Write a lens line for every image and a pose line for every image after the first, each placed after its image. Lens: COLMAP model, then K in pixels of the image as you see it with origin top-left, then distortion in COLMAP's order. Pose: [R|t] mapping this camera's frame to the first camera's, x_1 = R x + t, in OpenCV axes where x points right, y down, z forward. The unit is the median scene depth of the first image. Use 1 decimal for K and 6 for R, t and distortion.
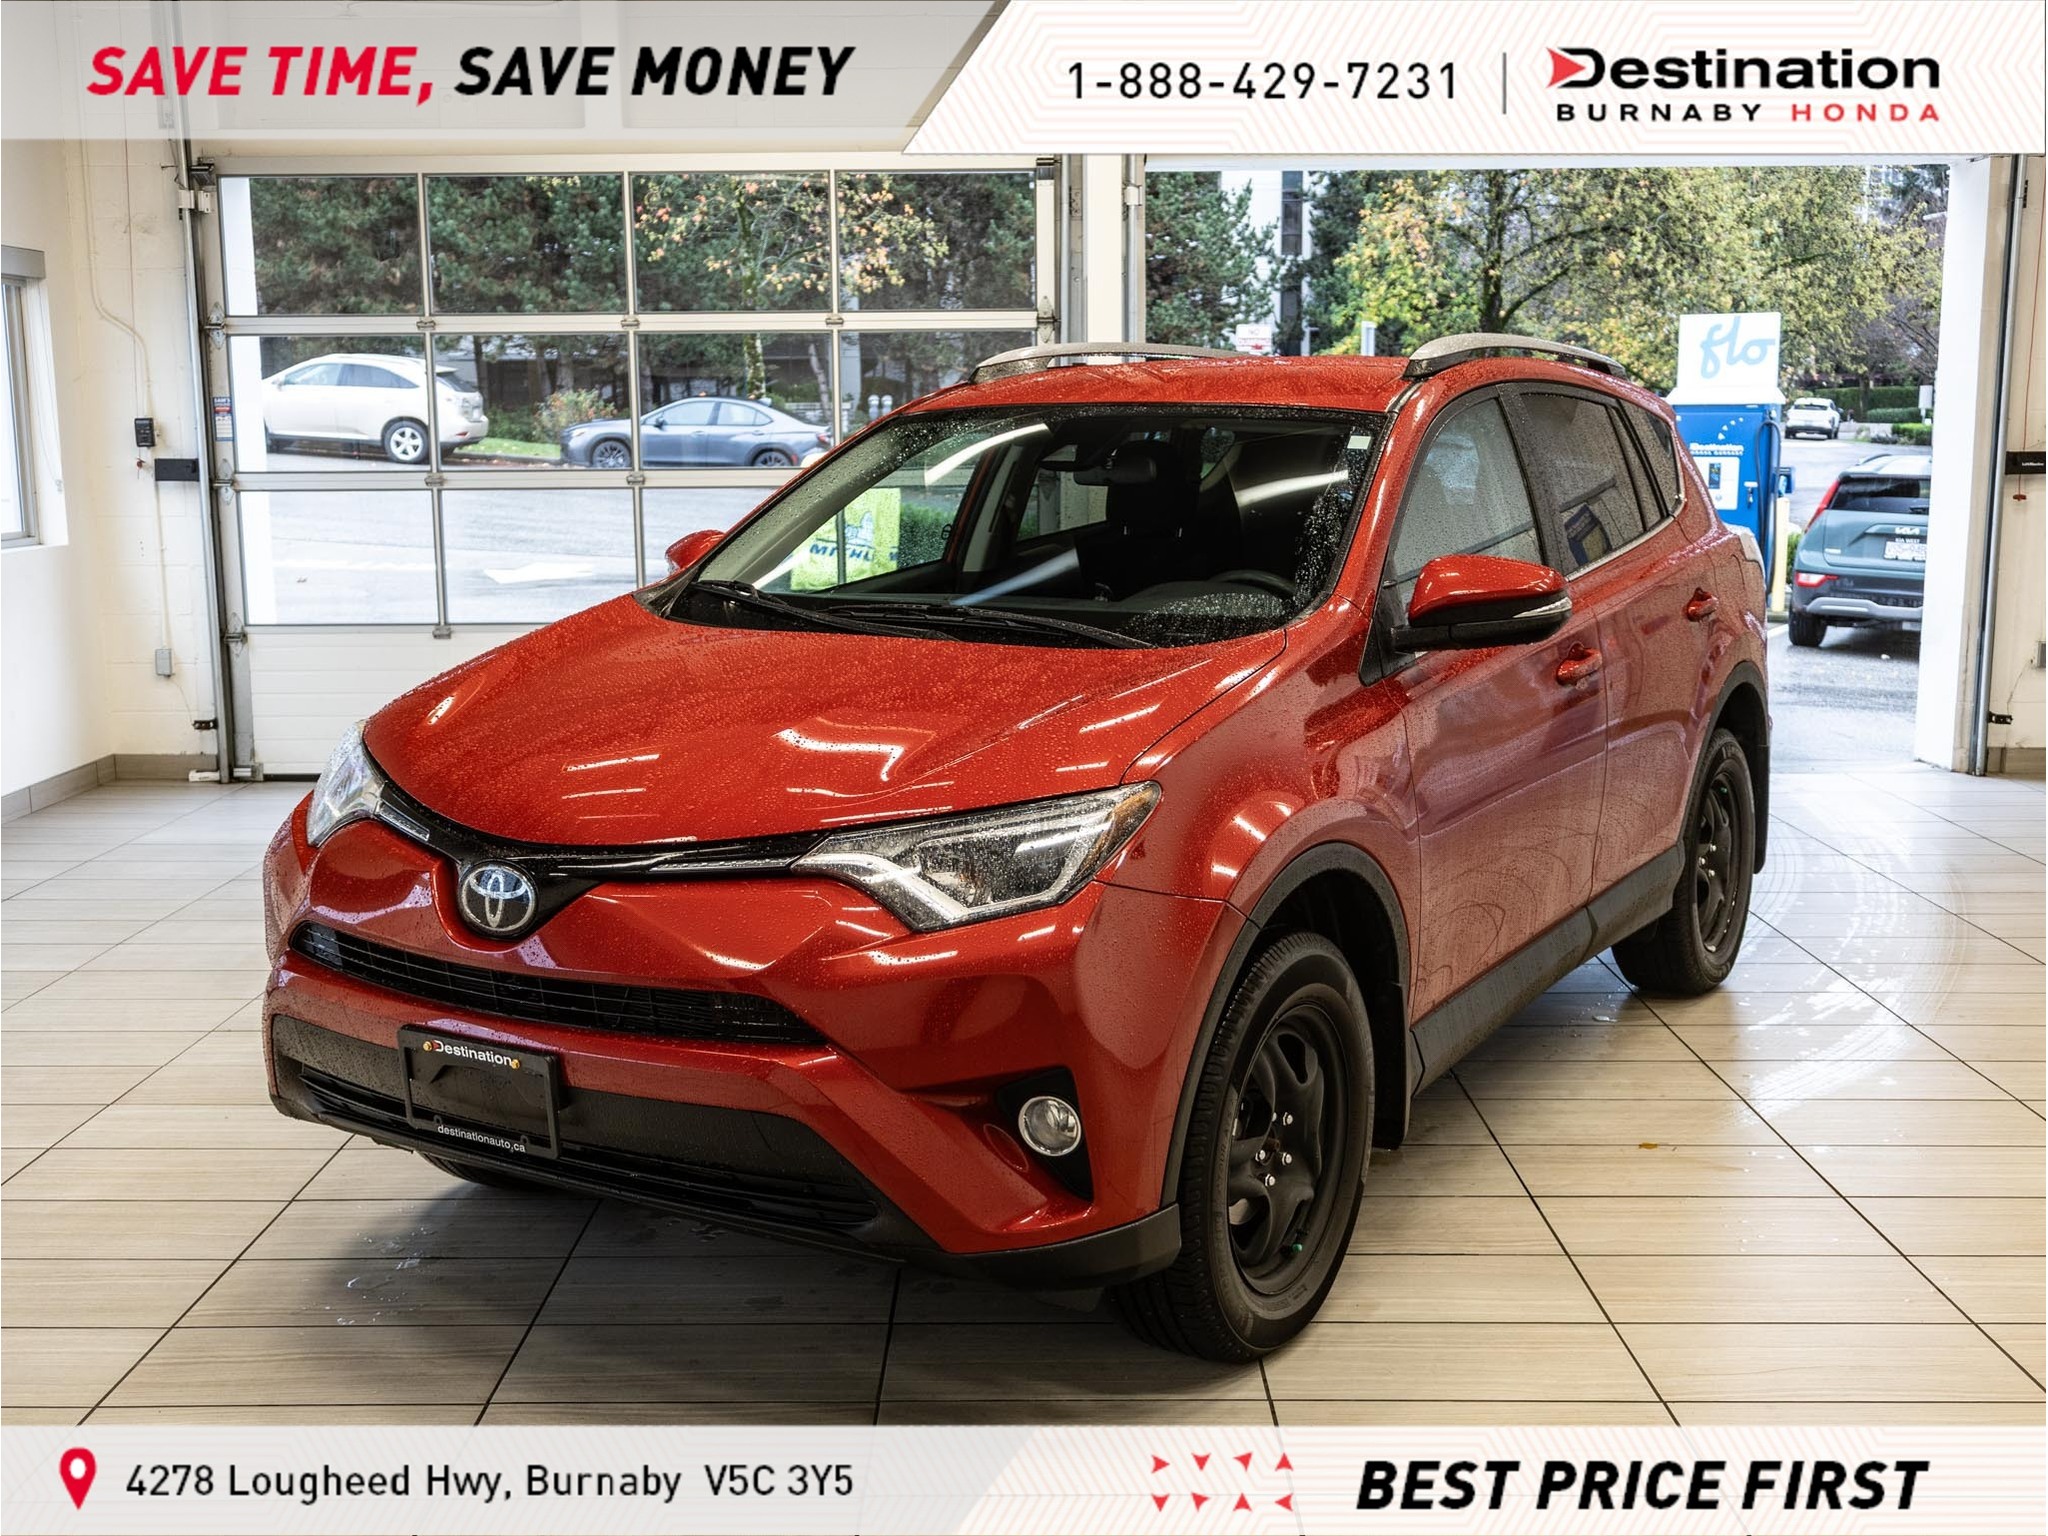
lens RADIAL K [[2221.7, 0, 1015.5], [0, 2221.7, 775.4], [0, 0, 1]] dist [0.012953, 0.020006]
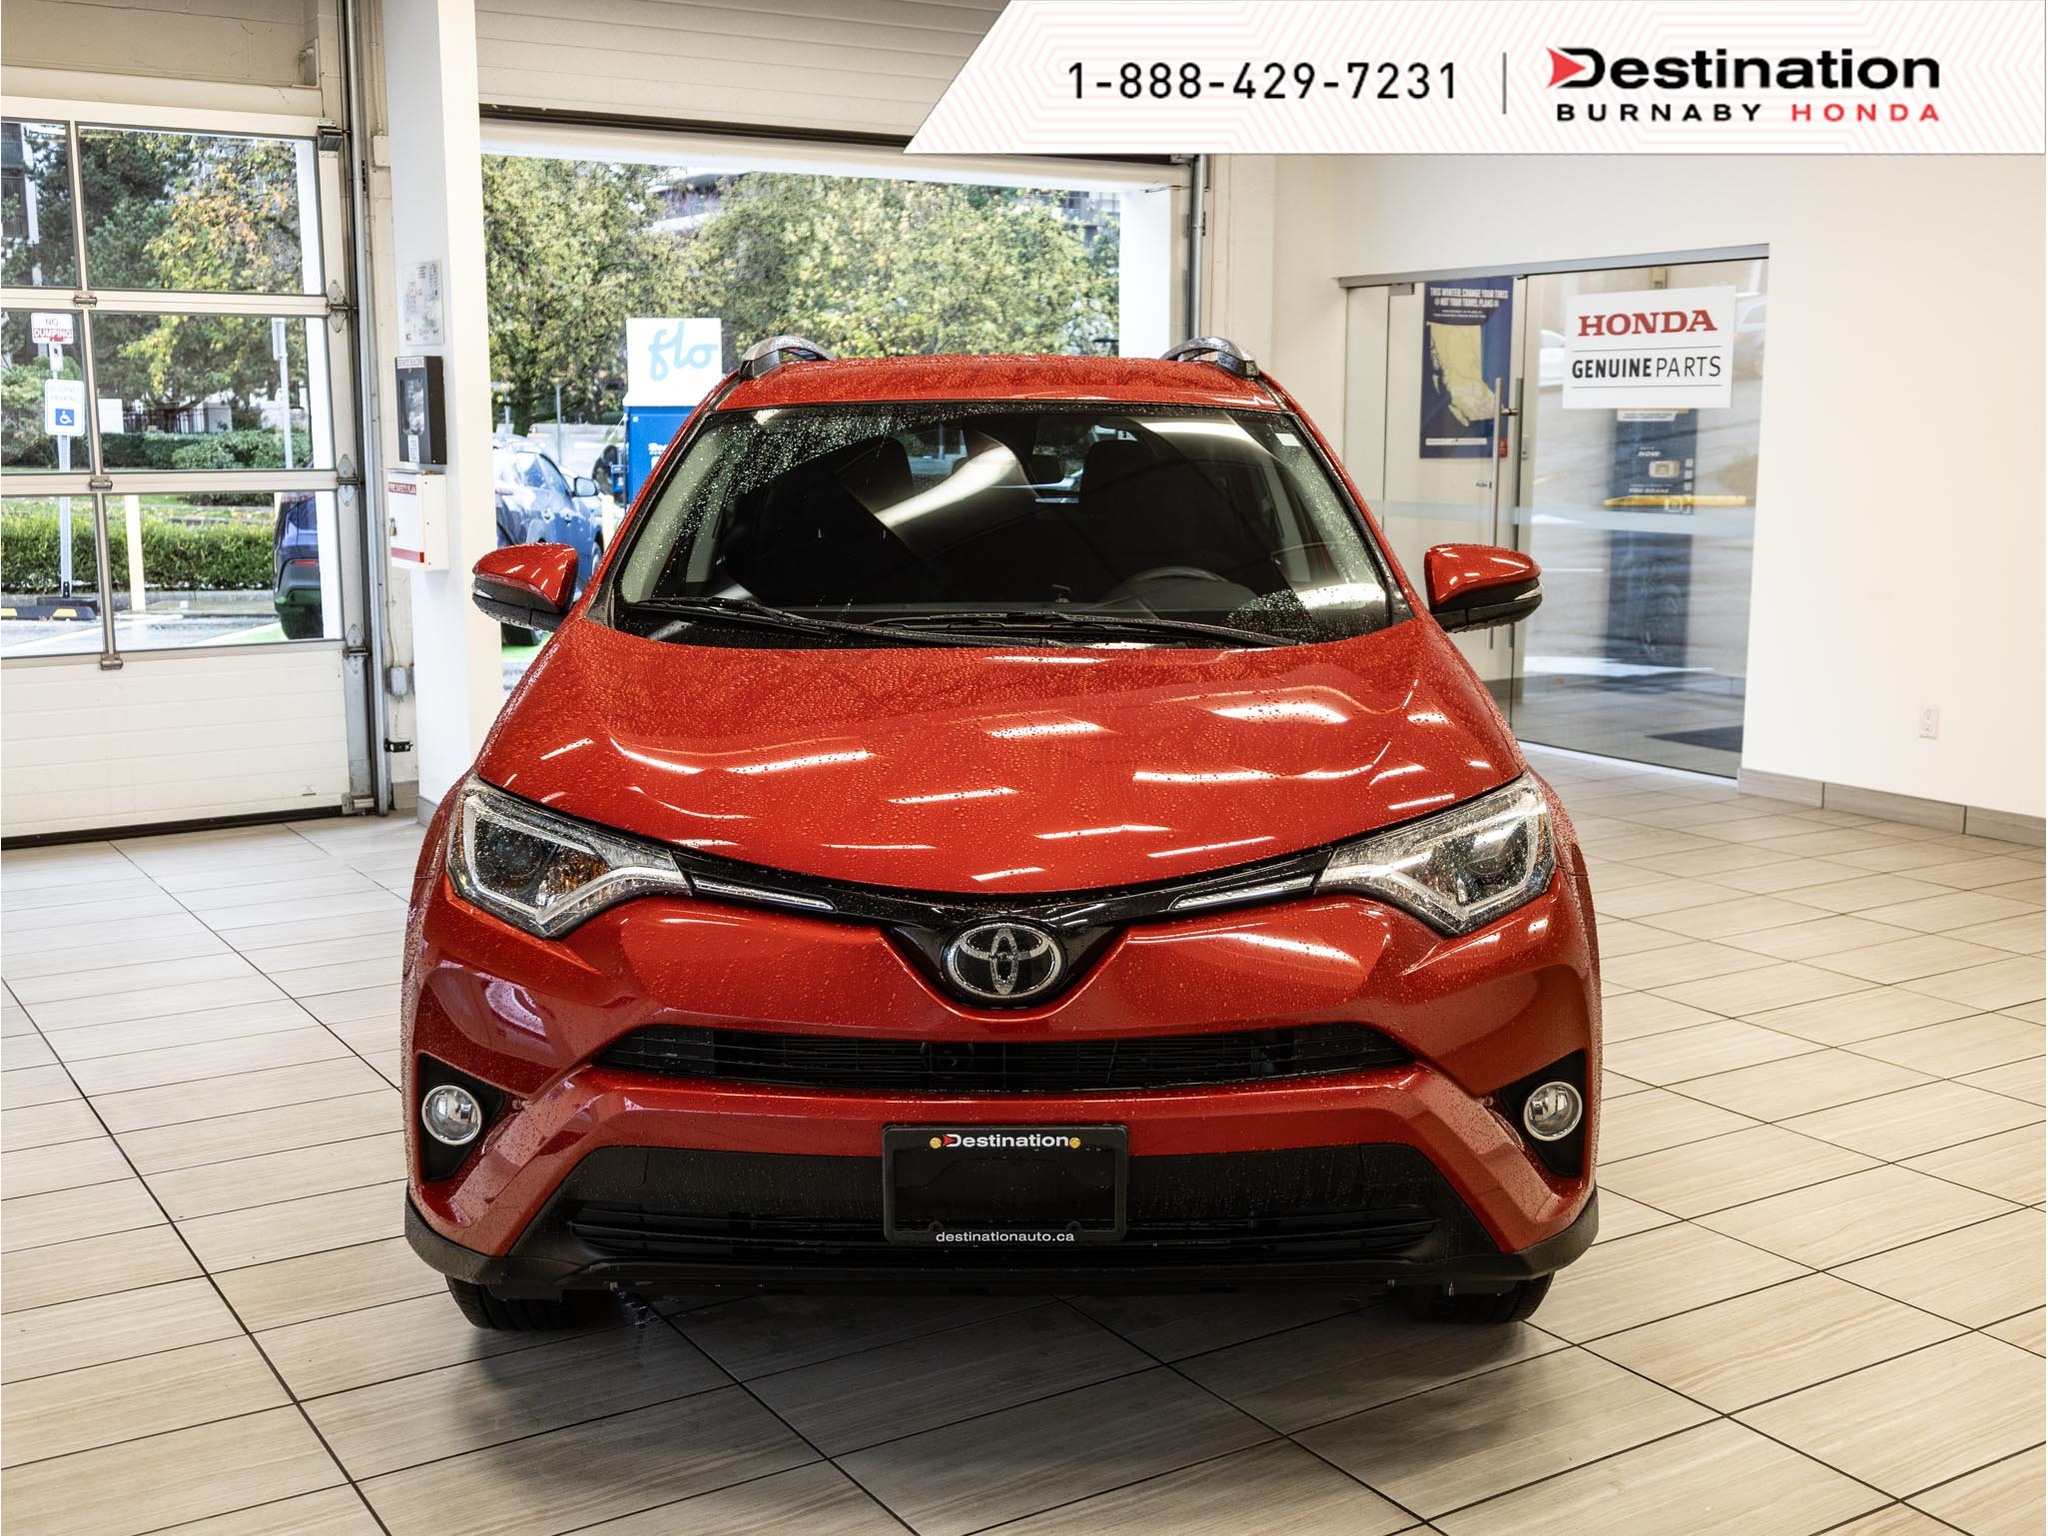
lens RADIAL K [[2221.7, 0, 1015.5], [0, 2221.7, 775.4], [0, 0, 1]] dist [0.012953, 0.020006]
pose [[0.842750, -0.082525, 0.531942, -0.530317], [0.082748, 0.996294, 0.023466, -0.029098], [-0.531907, 0.024241, 0.846456, 0.196301]]
